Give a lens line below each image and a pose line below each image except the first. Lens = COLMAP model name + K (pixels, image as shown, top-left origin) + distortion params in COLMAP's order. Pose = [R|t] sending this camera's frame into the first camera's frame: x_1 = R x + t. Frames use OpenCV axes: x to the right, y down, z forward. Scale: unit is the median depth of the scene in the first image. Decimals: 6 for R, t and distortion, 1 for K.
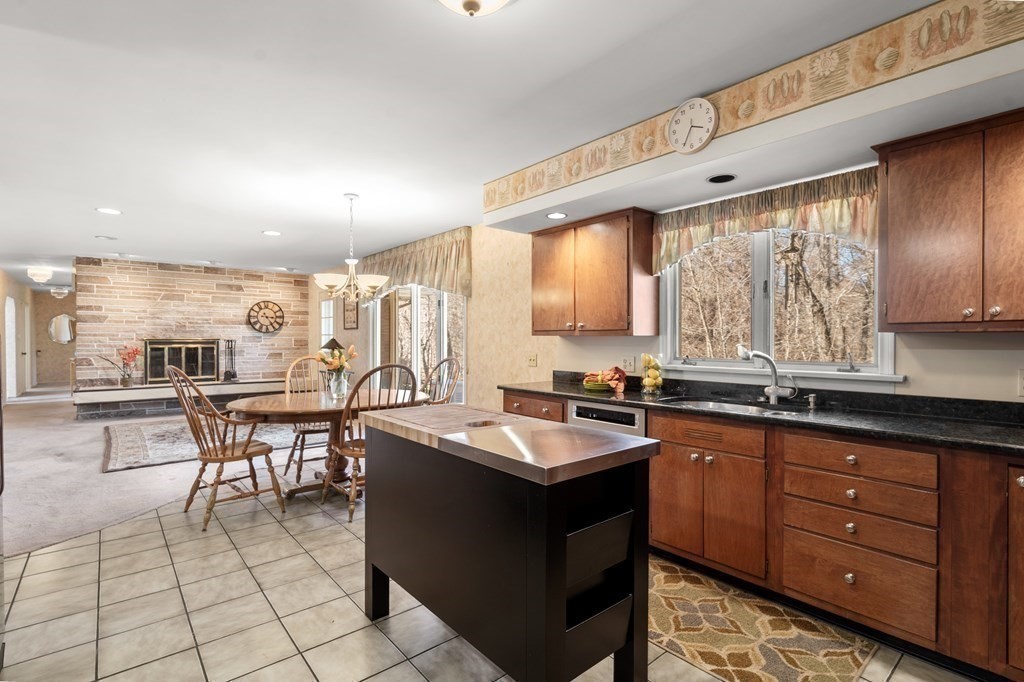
lens RADIAL K [[484.2, 0, 510.2], [0, 484.2, 340.5], [0, 0, 1]] dist [-0.001334, 0.000177]
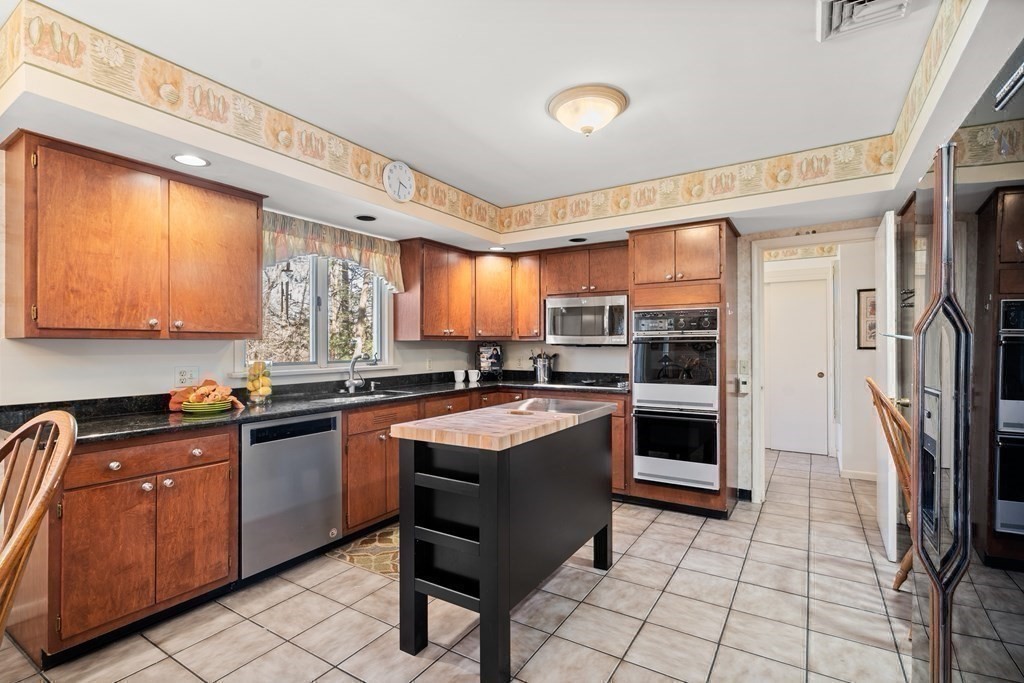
lens RADIAL K [[484.2, 0, 508.9], [0, 484.2, 344.6], [0, 0, 1]] dist [-0.001334, 0.000177]
pose [[-0.305425, 0.002096, 0.952214, -0.859409], [0.005719, 0.999984, -0.000367, 0.001518], [-0.952199, 0.005333, -0.305432, 0.995002]]
